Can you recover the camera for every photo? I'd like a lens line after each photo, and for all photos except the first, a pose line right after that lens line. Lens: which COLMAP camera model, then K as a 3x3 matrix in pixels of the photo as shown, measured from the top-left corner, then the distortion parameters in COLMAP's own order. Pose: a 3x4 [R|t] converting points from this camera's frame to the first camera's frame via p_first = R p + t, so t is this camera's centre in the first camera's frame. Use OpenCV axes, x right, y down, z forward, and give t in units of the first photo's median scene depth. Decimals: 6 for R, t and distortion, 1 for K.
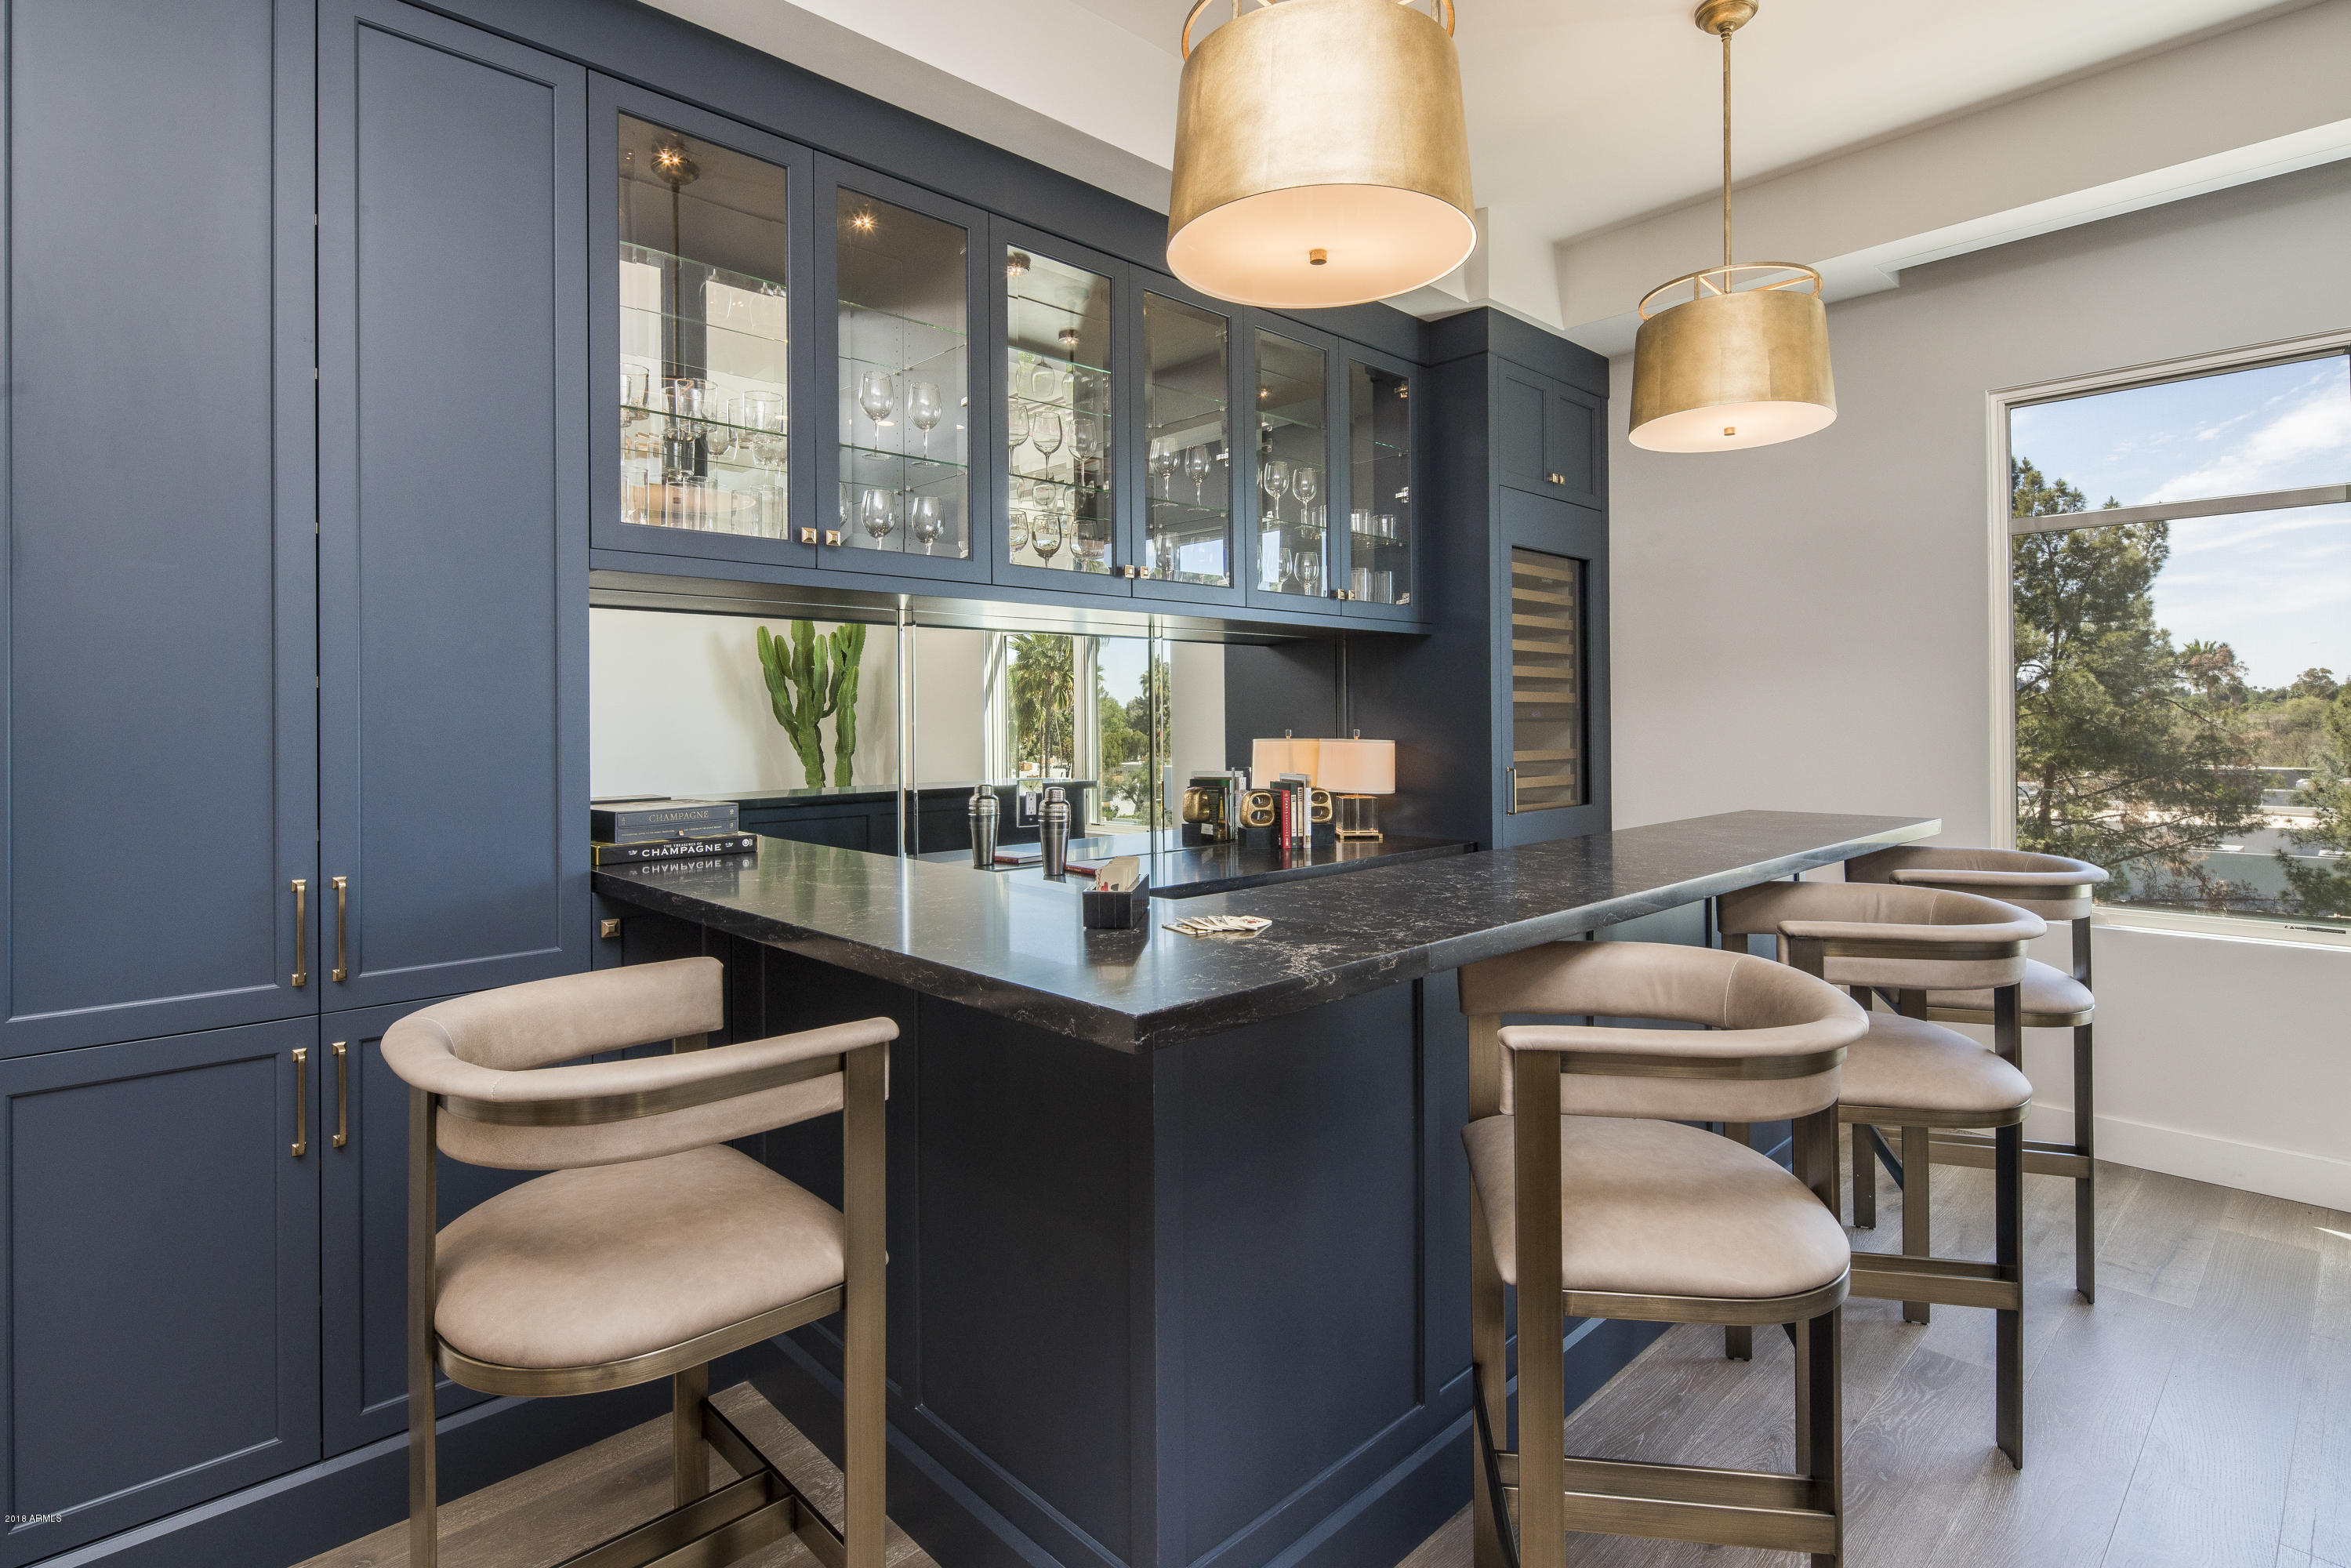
lens RADIAL K [[1143.5, 0, 1164.0], [0, 1143.5, 711.5], [0, 0, 1]] dist [-0.004587, -0.000638]
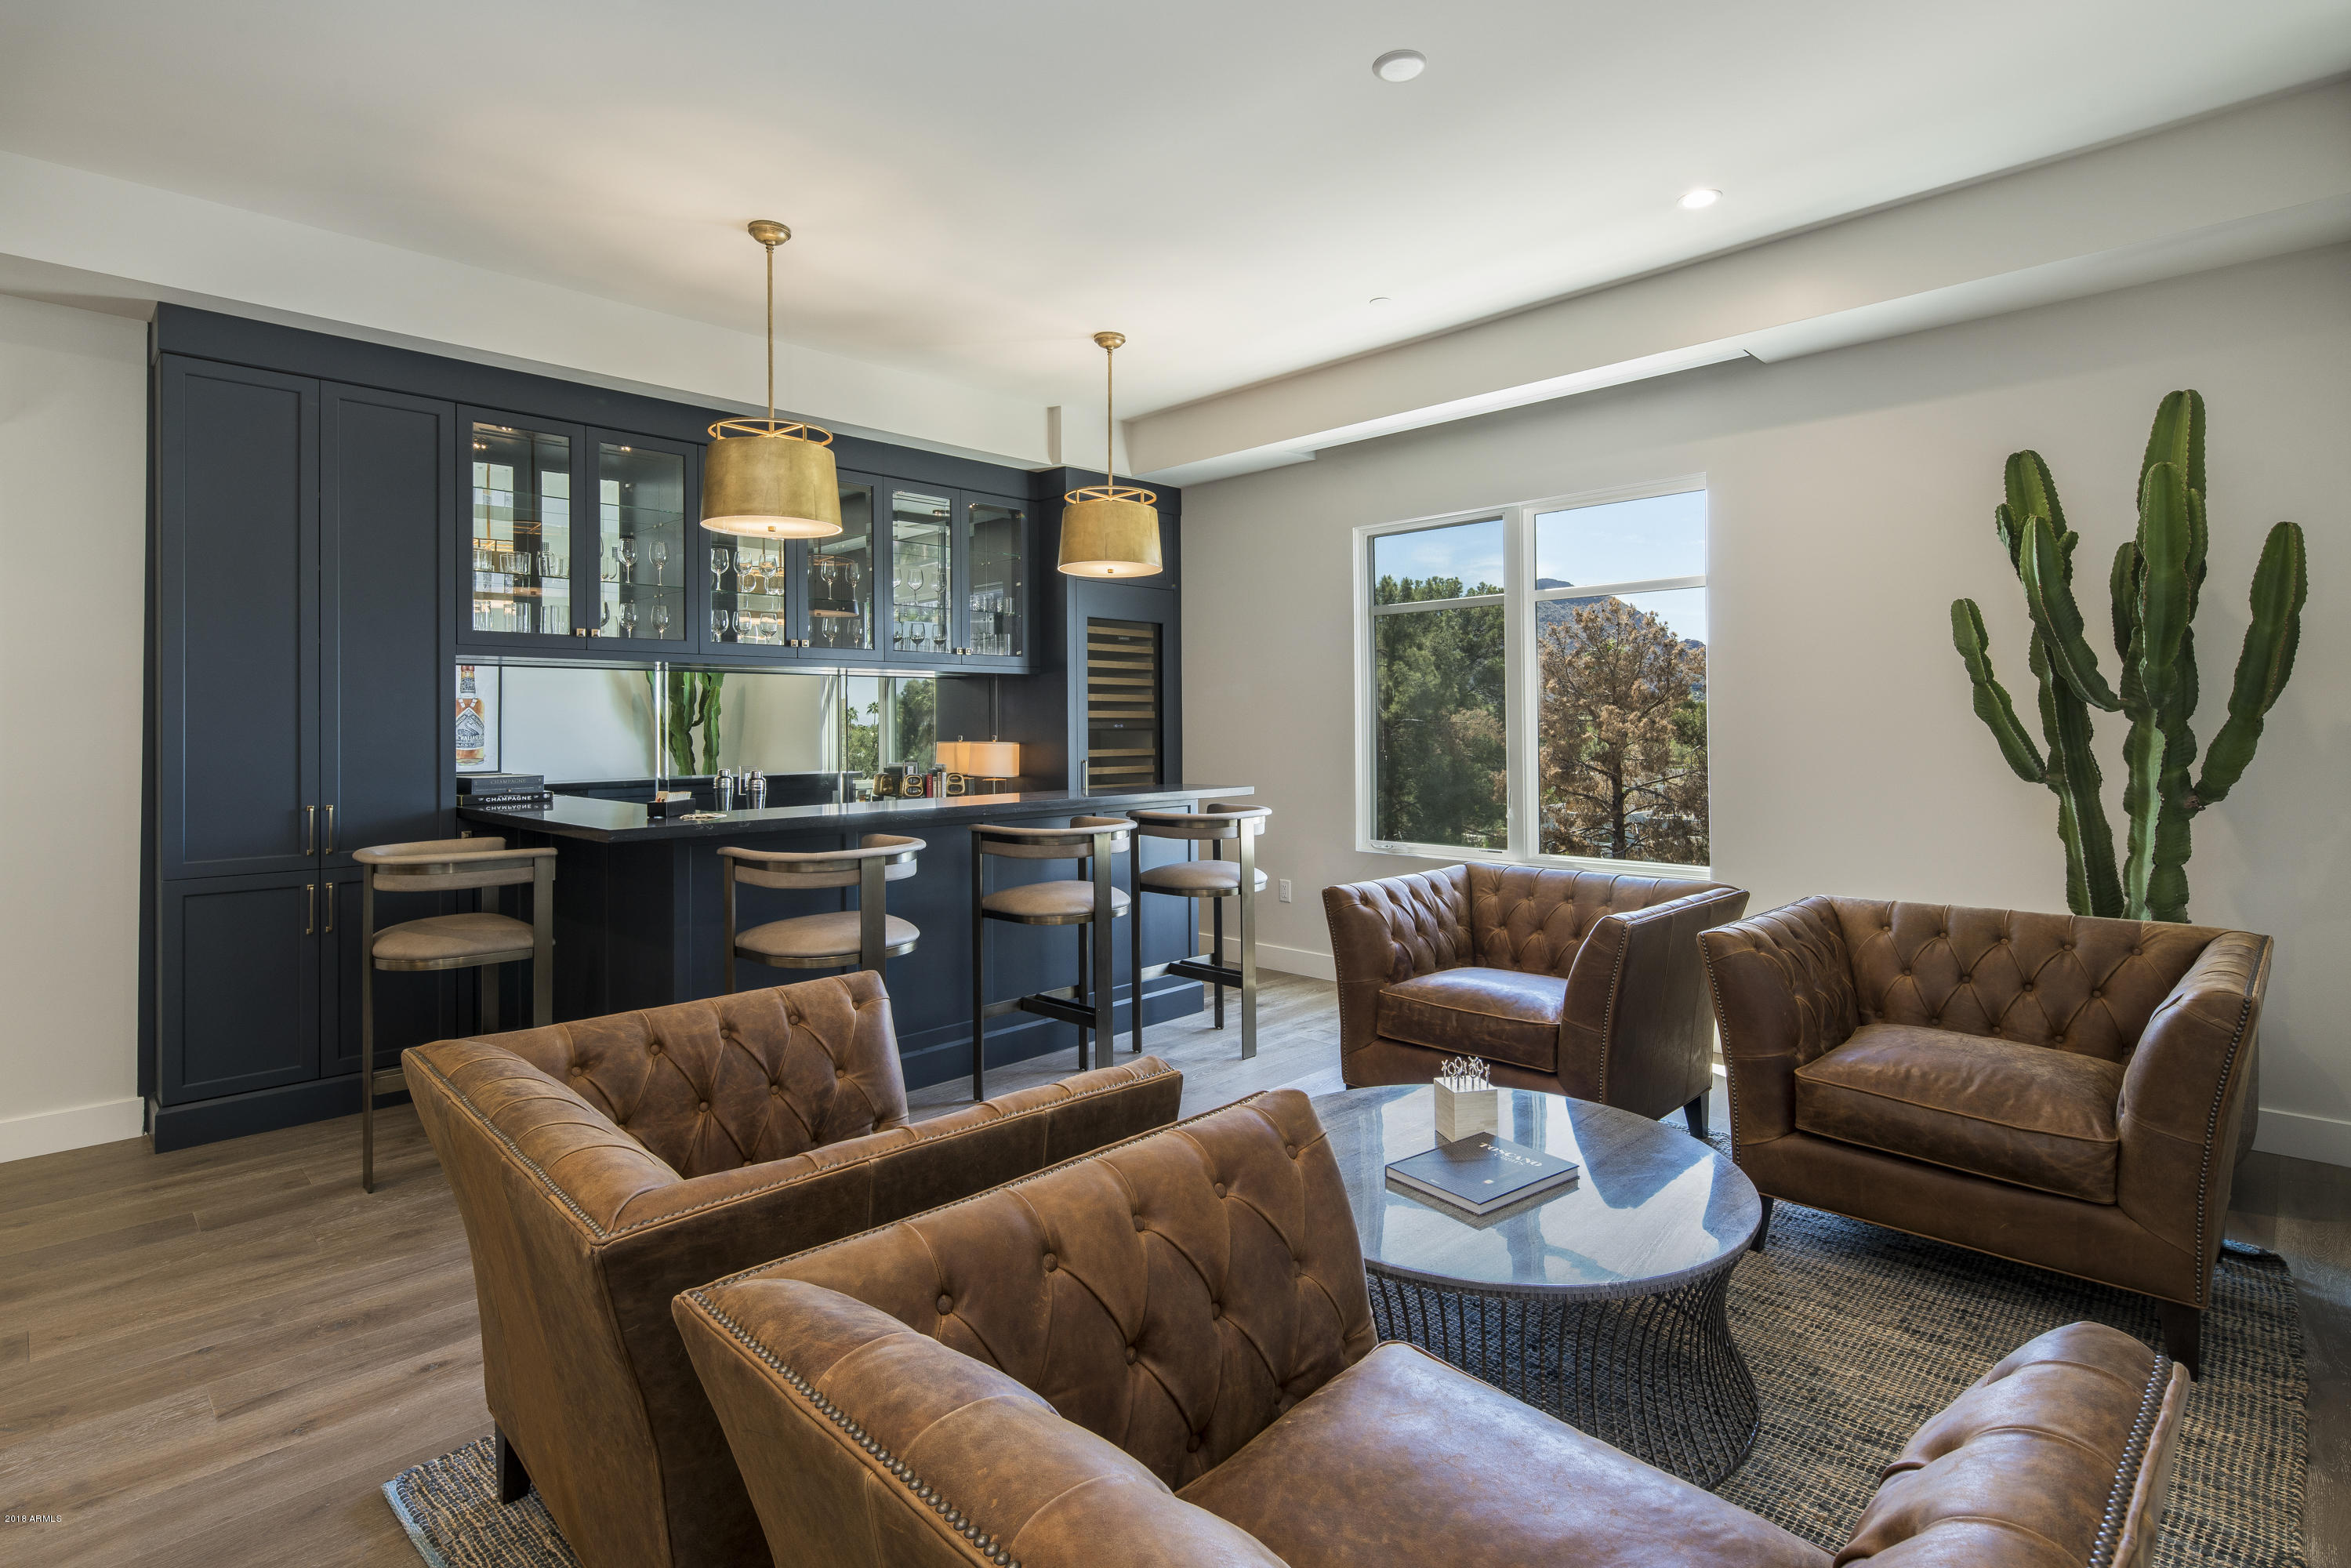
lens RADIAL K [[1143.5, 0, 1164.0], [0, 1143.5, 711.5], [0, 0, 1]] dist [-0.004587, -0.000638]
pose [[0.999348, 0.000798, 0.036093, 0.376677], [-0.000579, 0.999981, -0.006088, -0.008863], [-0.036097, 0.006064, 0.999330, -0.591757]]
